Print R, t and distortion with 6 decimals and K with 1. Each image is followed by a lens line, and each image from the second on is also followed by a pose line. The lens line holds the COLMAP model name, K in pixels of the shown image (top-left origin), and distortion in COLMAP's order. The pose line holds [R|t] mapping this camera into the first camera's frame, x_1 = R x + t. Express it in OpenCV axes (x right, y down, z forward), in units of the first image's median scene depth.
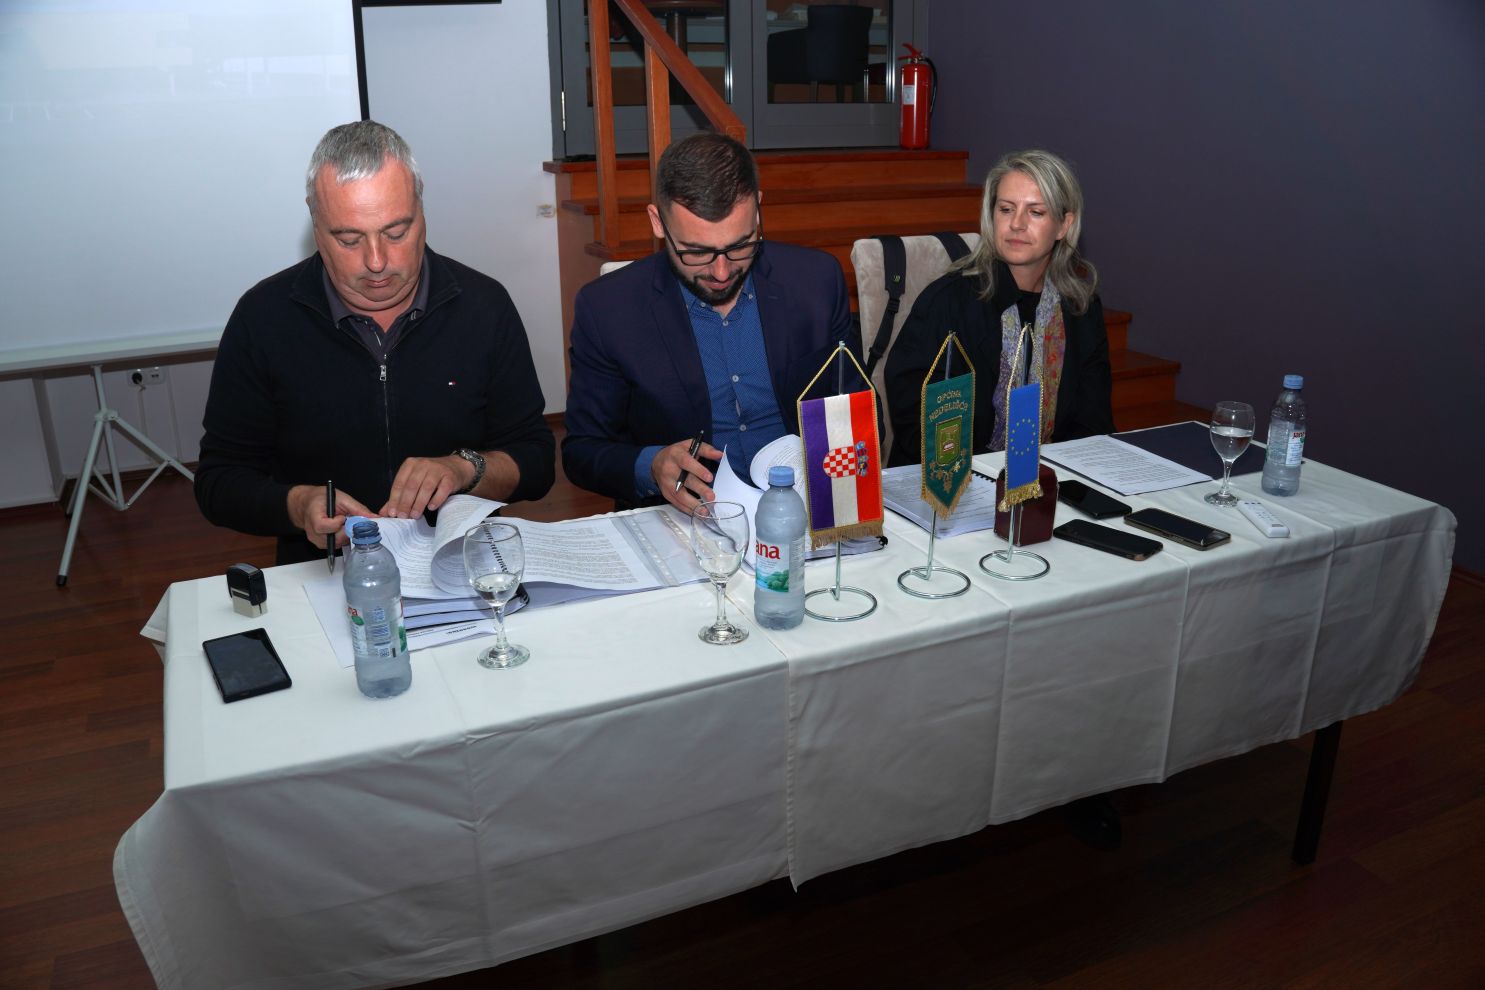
lens RADIAL K [[1177.2, 0, 742.5], [0, 1177.2, 495.0], [0, 0, 1]] dist [-0.180842, 0.007740]
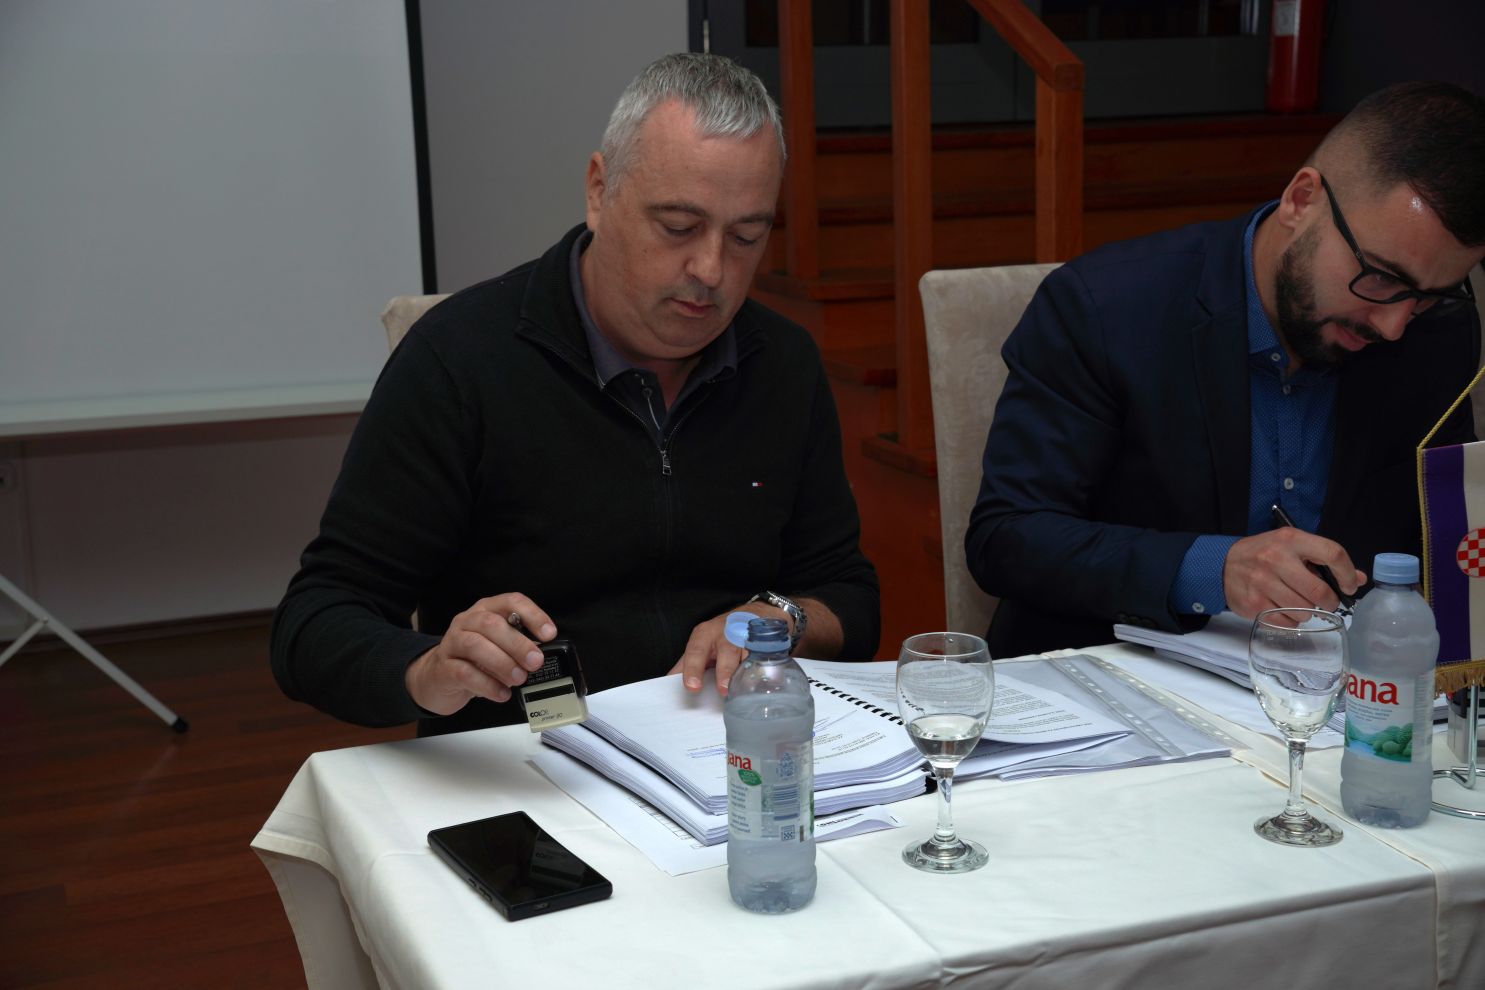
lens RADIAL K [[2040.4, 0, 742.1], [0, 2040.4, 487.5], [0, 0, 1]] dist [0.071680, 0.709980]
pose [[0.998276, 0.005594, -0.058426, -0.232316], [-0.012940, 0.991928, -0.126136, 0.078433], [0.057248, 0.126675, 0.990291, -0.090865]]
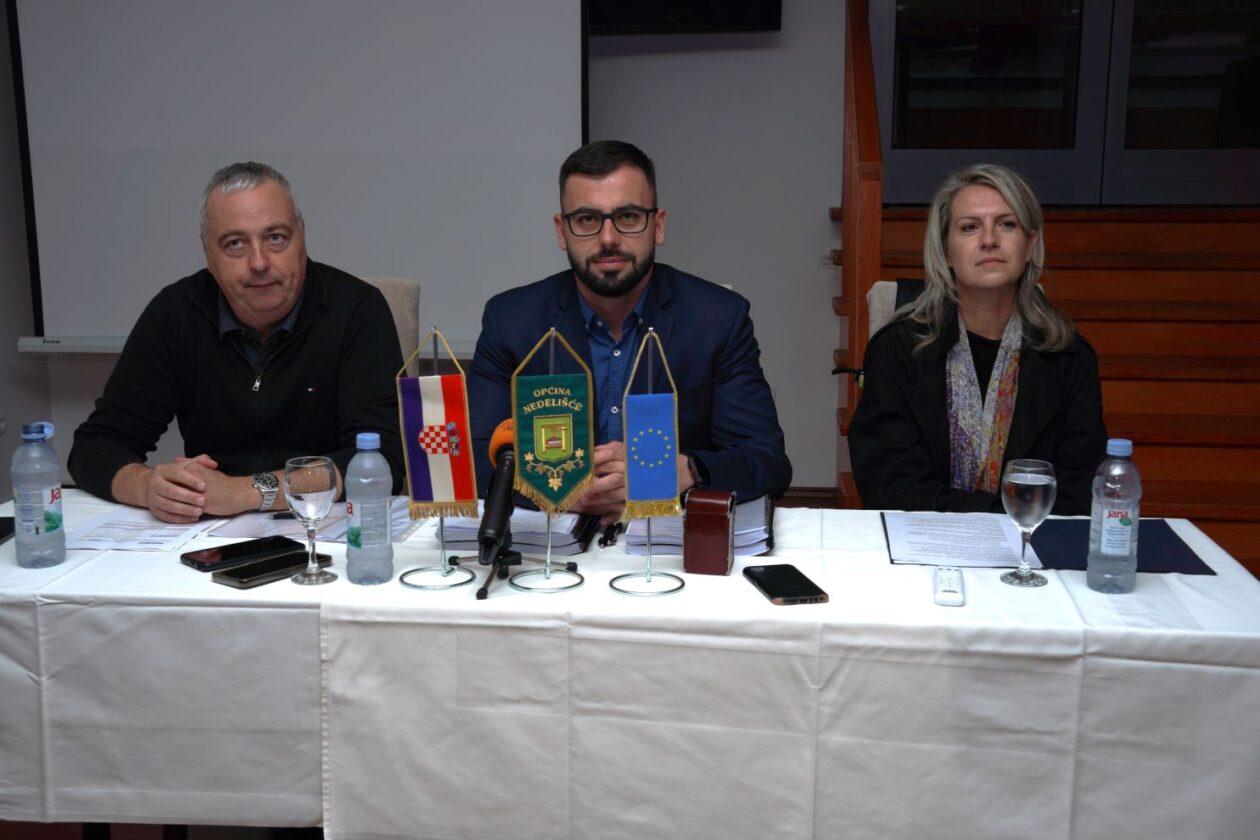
lens RADIAL K [[1455.5, 0, 630.0], [0, 1455.5, 420.0], [0, 0, 1]] dist [0.010001, 0.036369]
pose [[0.858732, 0.105189, -0.501512, 0.879312], [-0.176298, 0.979604, -0.096407, 0.050234], [0.481142, 0.171203, 0.859763, -0.057790]]
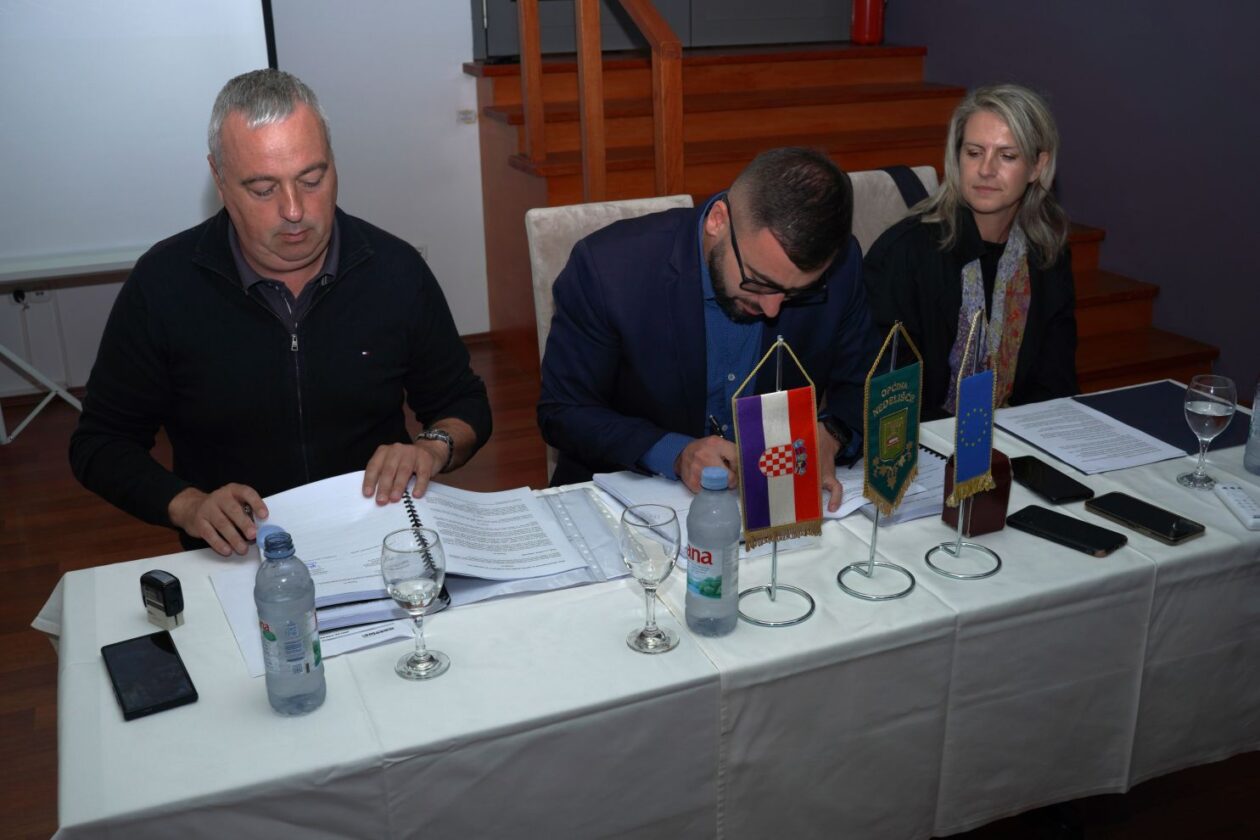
lens RADIAL K [[1265.1, 0, 630.0], [0, 1265.1, 420.0], [0, 0, 1]] dist [-0.078099, 0.019101]
pose [[0.999275, 0.007557, -0.037312, 0.002224], [-0.006730, 0.999730, 0.022246, -0.080747], [0.037470, -0.021978, 0.999056, -0.022200]]
